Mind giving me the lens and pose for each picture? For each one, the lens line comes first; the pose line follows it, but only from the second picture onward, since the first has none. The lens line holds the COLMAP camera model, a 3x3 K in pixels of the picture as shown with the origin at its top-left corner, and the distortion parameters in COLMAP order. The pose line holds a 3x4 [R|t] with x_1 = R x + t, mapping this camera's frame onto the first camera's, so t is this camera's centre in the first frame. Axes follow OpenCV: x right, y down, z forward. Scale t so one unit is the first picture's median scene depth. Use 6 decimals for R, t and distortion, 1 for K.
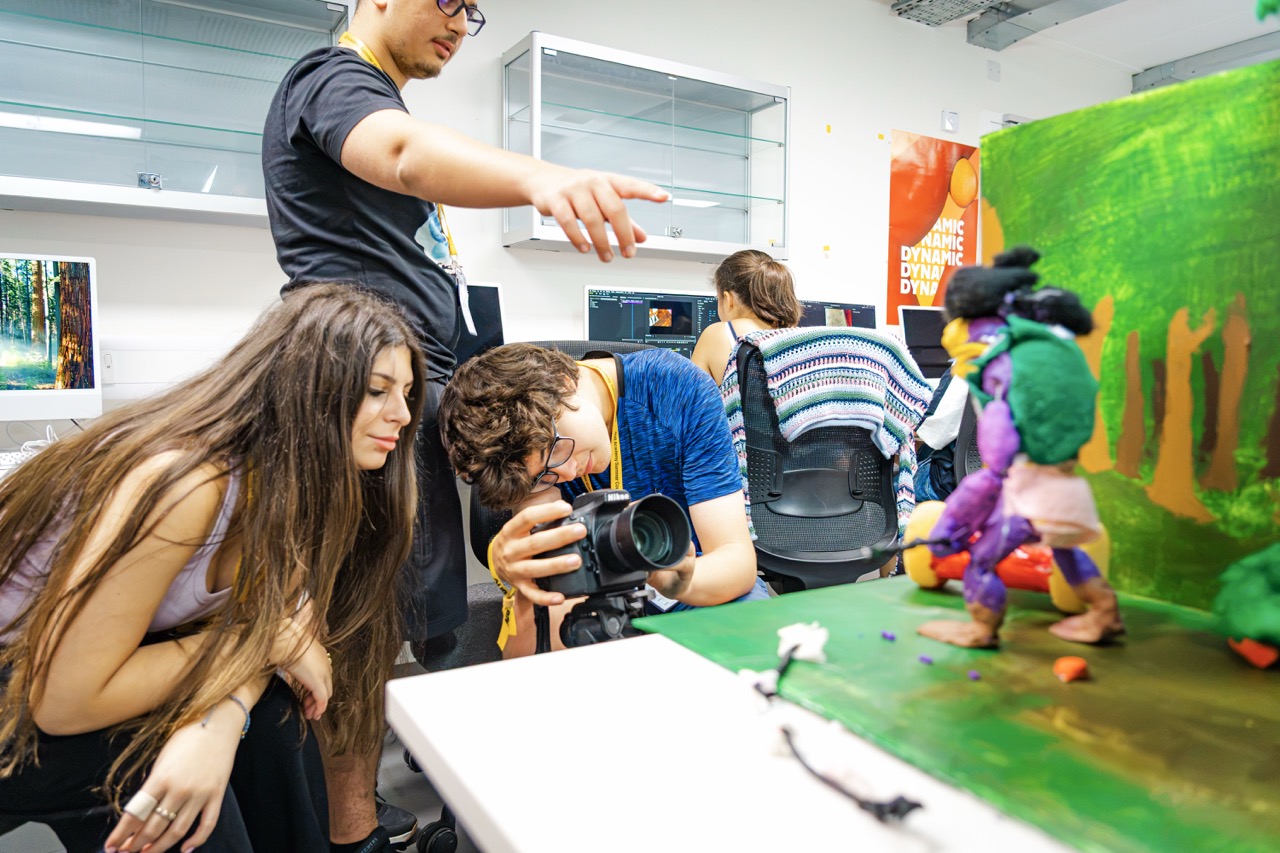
lens RADIAL K [[863.2, 0, 642.5], [0, 863.2, 426.8], [0, 0, 1]] dist [-0.001940, -0.000401]
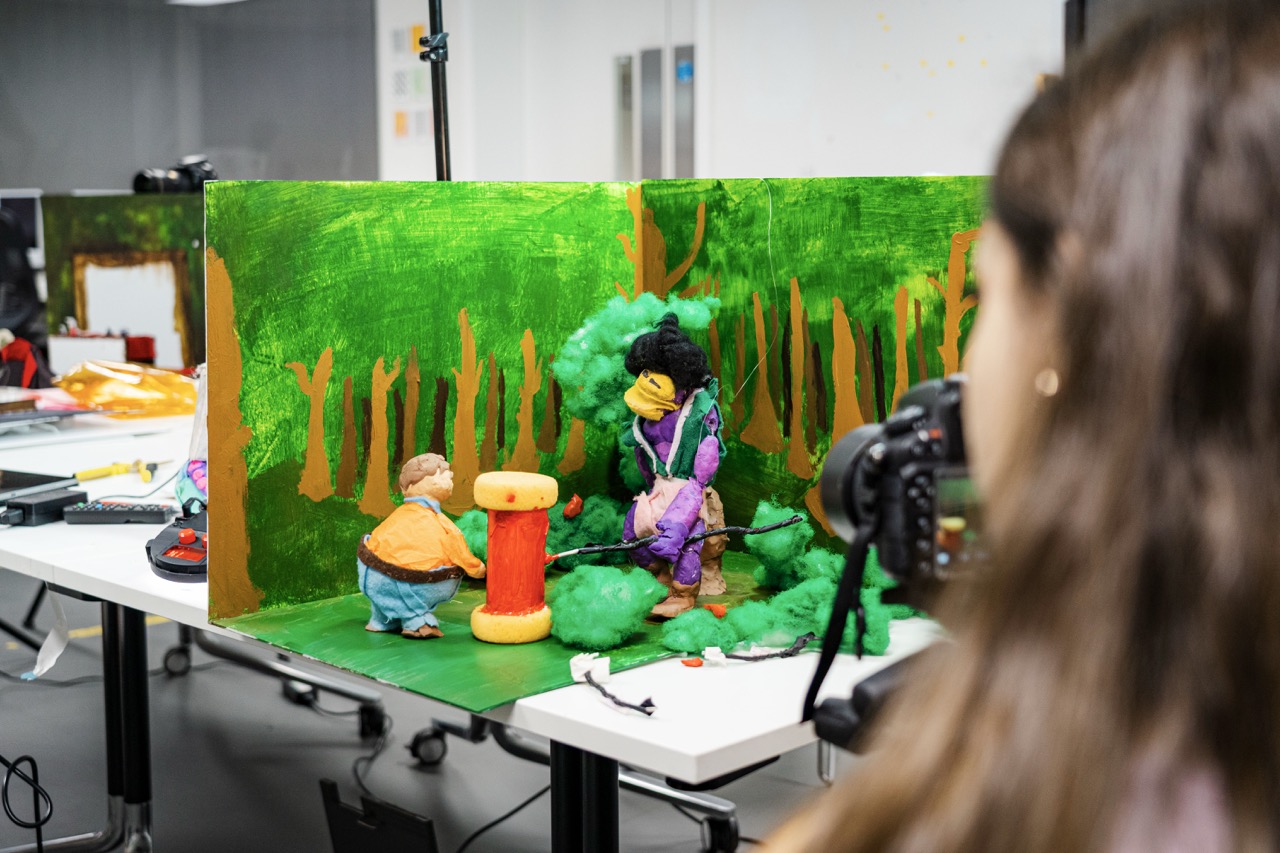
lens RADIAL K [[1711.4, 0, 640.1], [0, 1711.4, 425.5], [0, 0, 1]] dist [-0.001713, 0.000000]
pose [[-0.227580, -0.137648, 0.963982, -1.825254], [0.075081, 0.984531, 0.158308, -0.391171], [-0.970861, 0.108405, -0.213725, 1.129975]]
